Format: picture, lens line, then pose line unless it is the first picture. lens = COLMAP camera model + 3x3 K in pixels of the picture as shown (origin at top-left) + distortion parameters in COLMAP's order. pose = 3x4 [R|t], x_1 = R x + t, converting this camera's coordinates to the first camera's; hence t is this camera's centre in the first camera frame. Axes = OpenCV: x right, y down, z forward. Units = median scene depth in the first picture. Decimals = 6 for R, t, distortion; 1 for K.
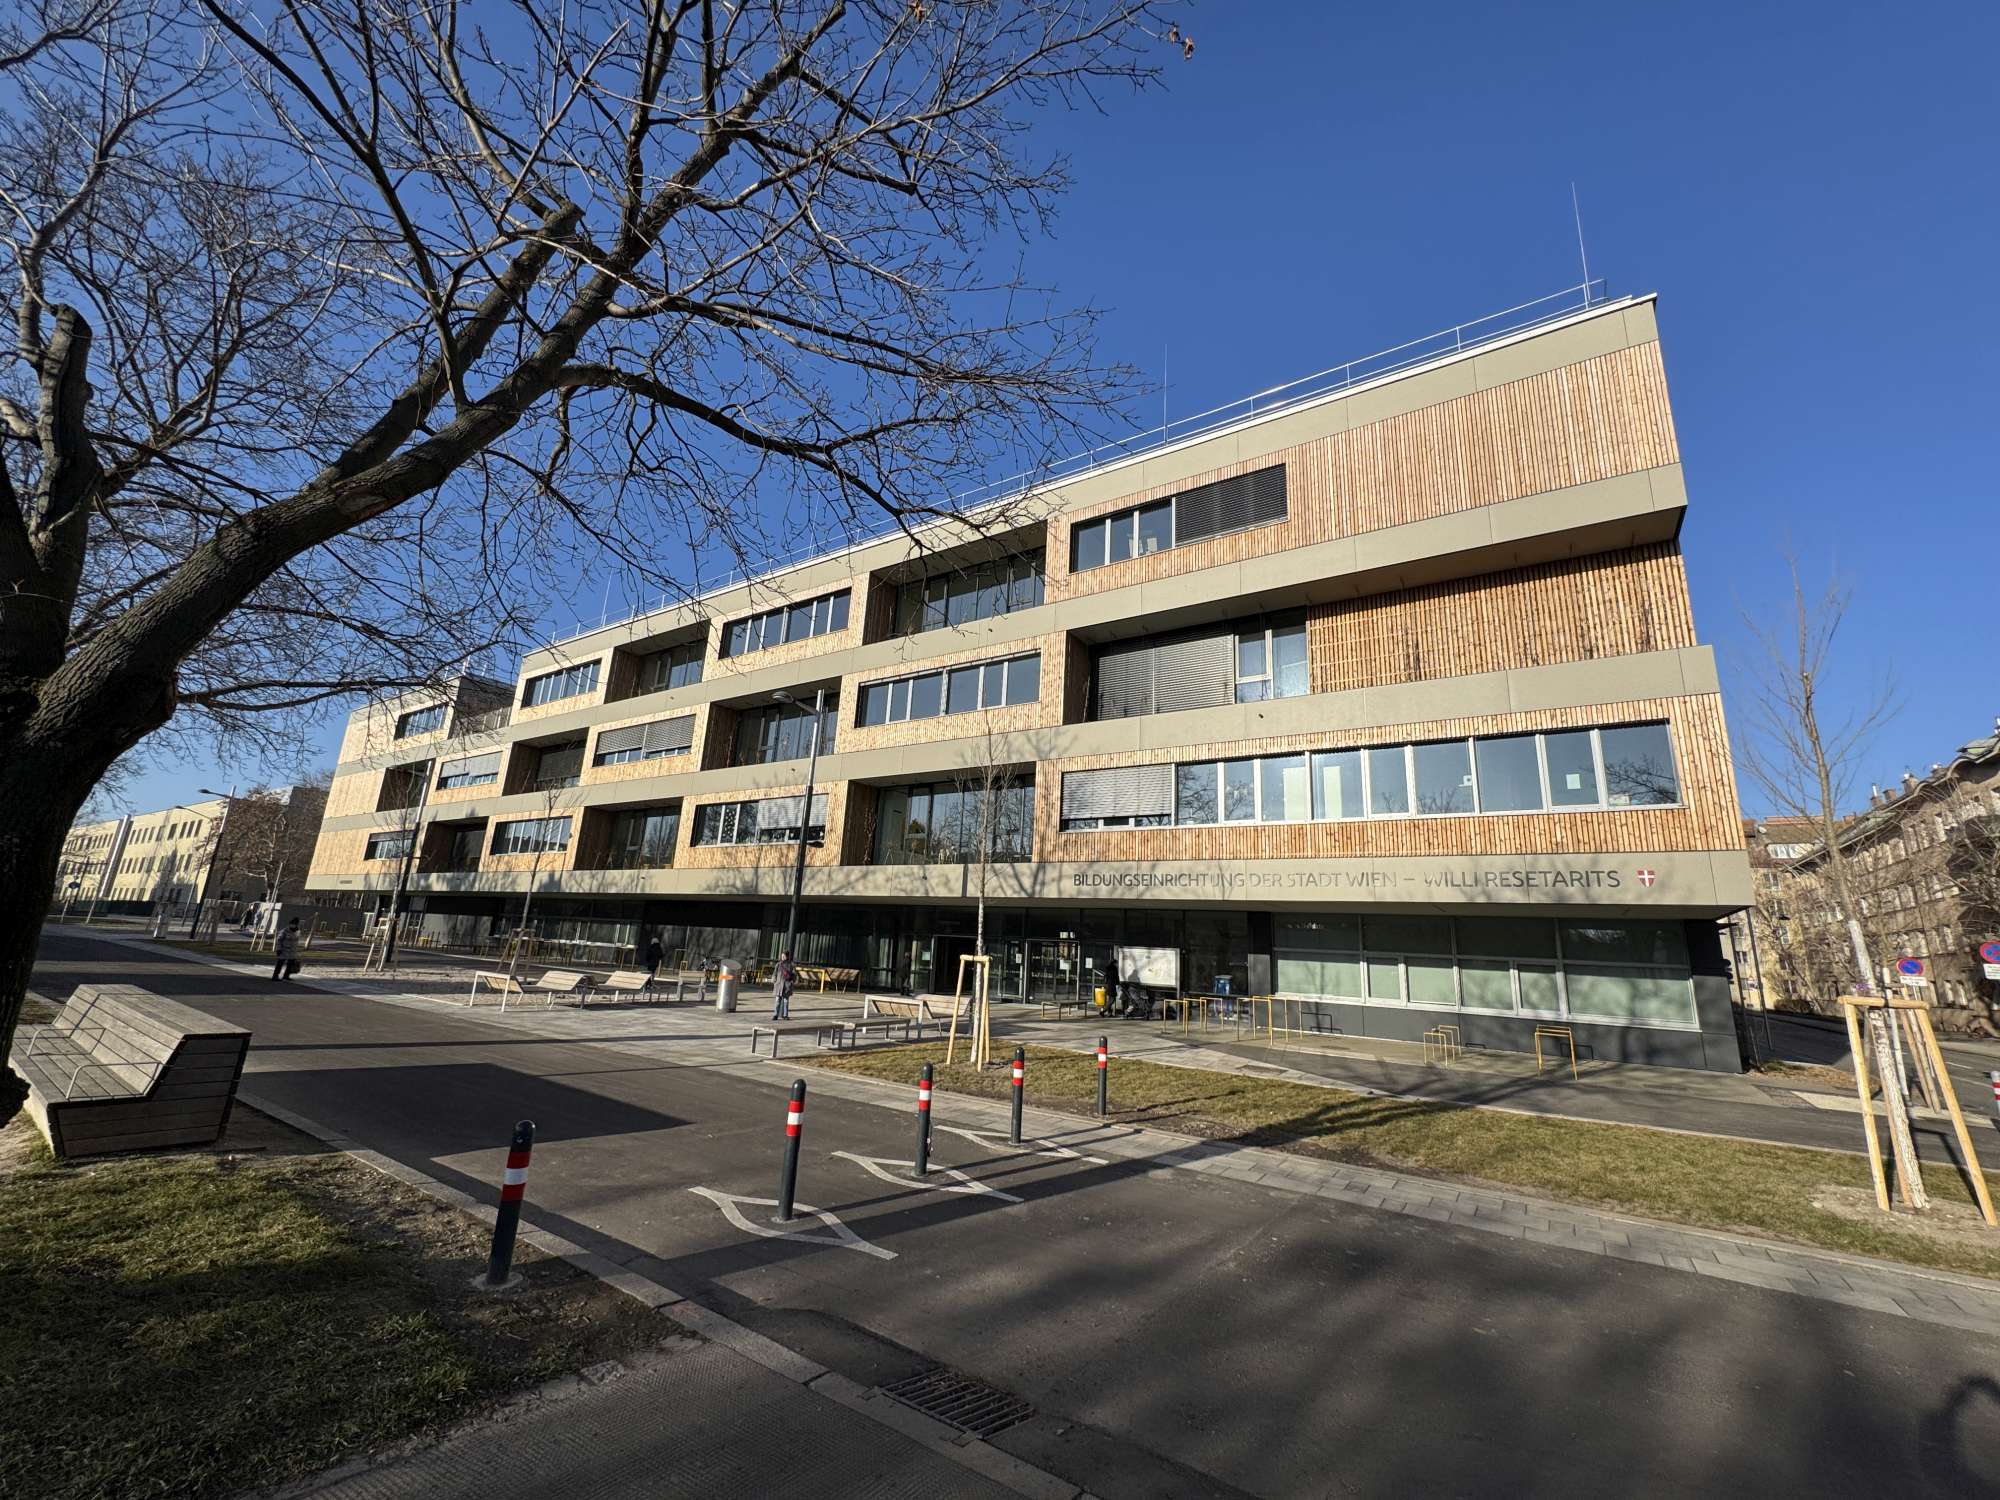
lens RADIAL K [[782.2, 0, 1006.4], [0, 782.2, 751.8], [0, 0, 1]] dist [-0.001870, 0.000249]
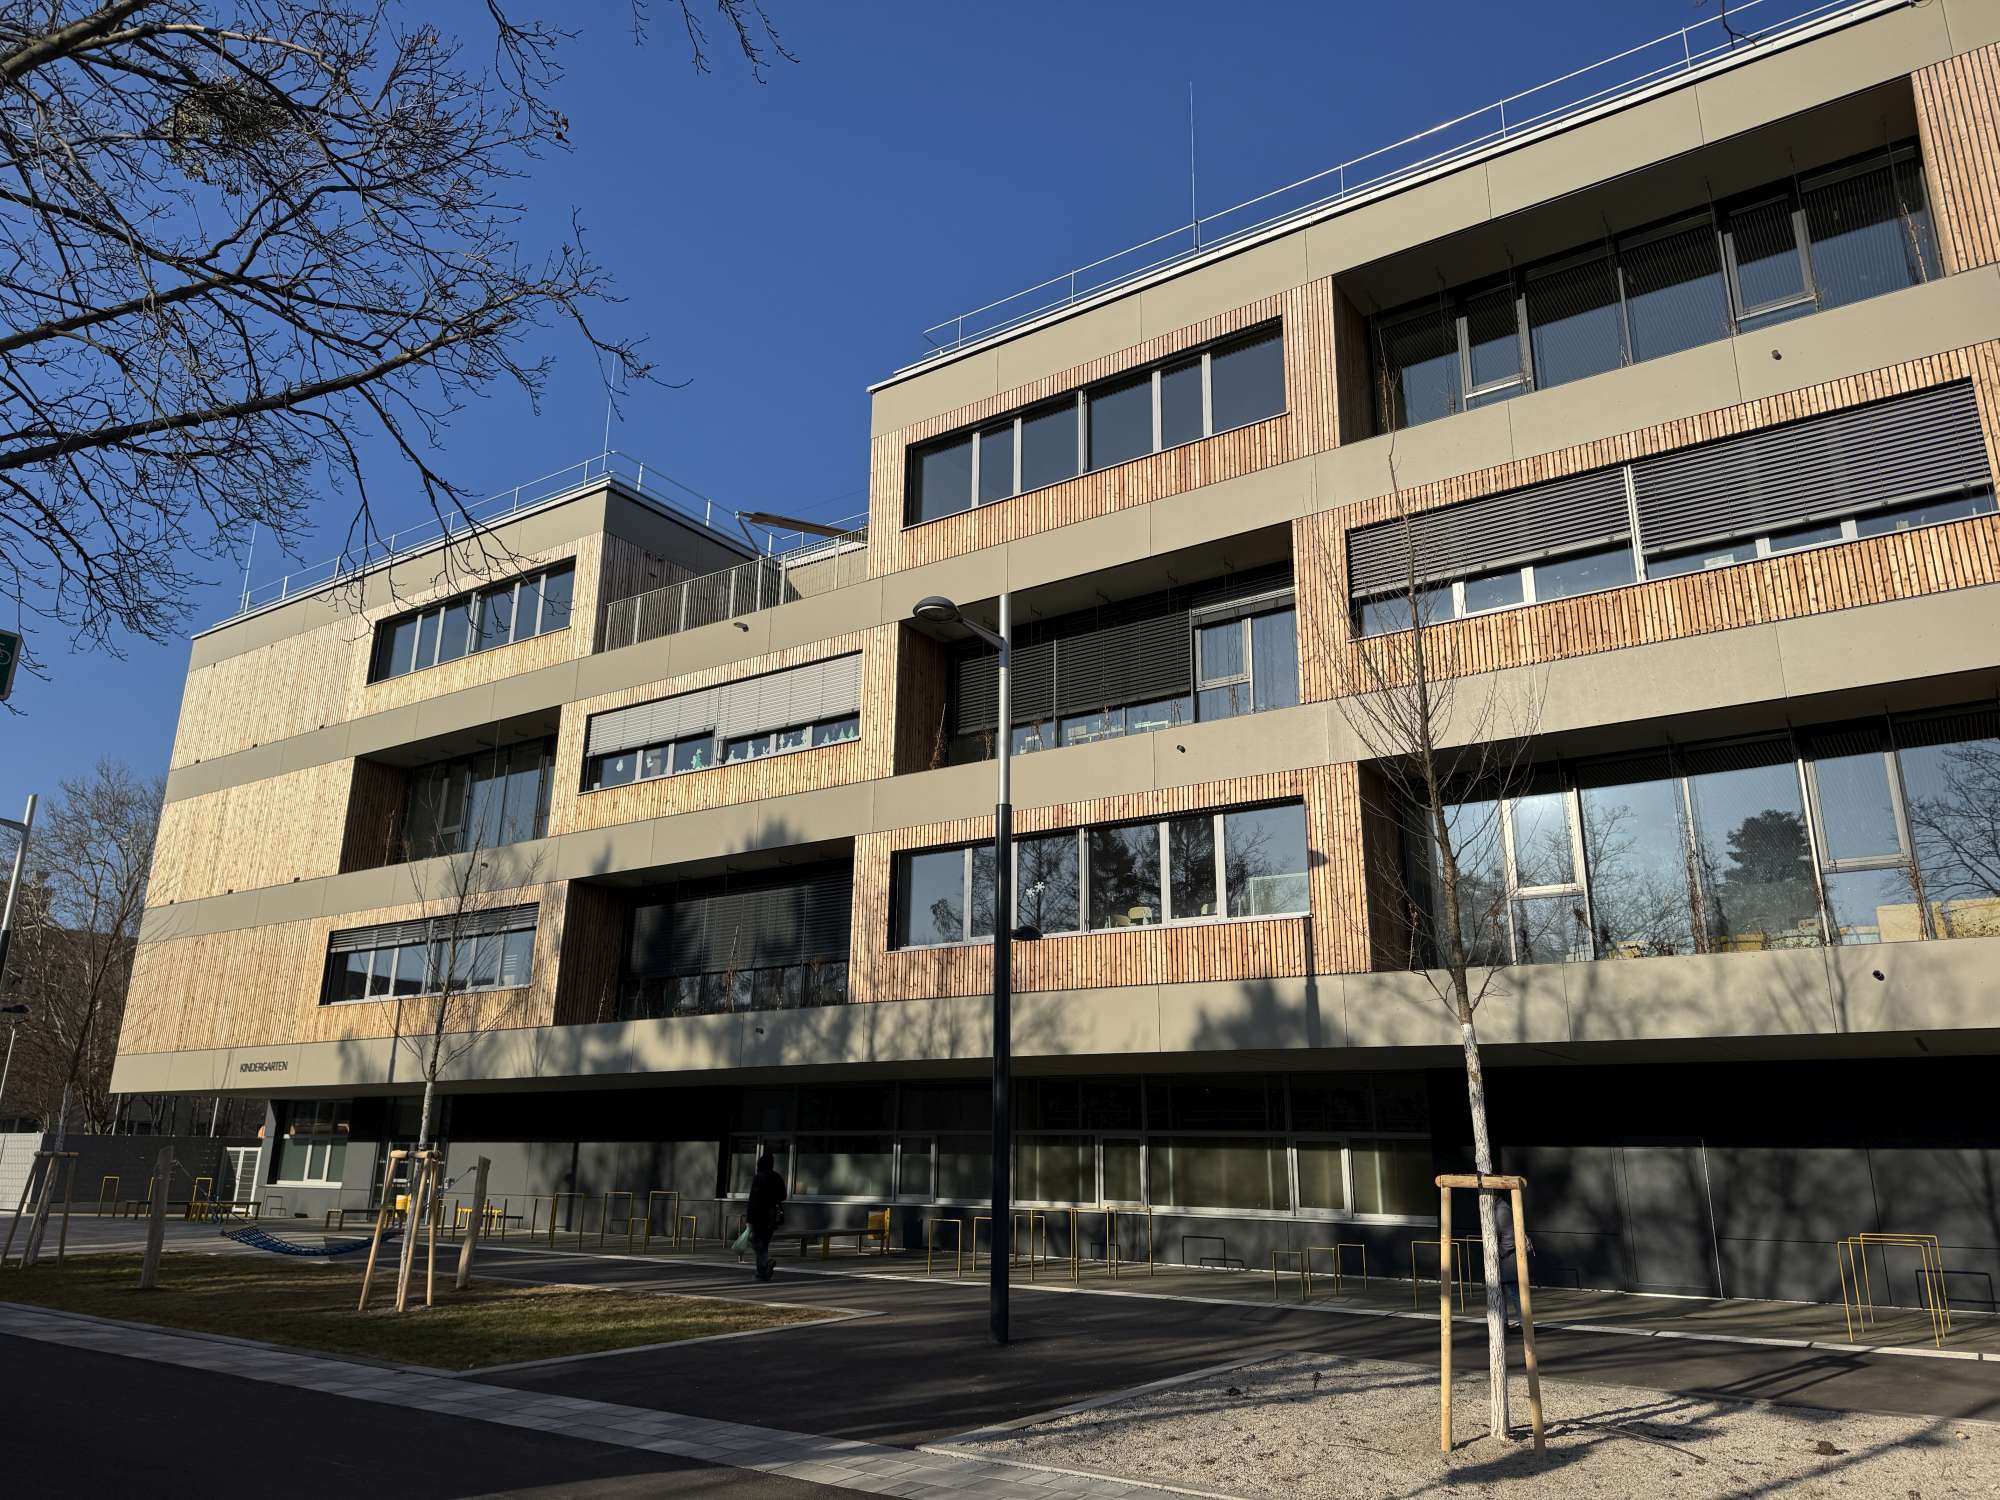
lens RADIAL K [[1404.6, 0, 1000.9], [0, 1404.6, 726.0], [0, 0, 1]] dist [0.144775, -0.249232]
pose [[0.998772, -0.047889, -0.012707, 0.149462], [0.047274, 0.997870, -0.044962, -0.016689], [0.014833, 0.044306, 0.998908, -0.093411]]
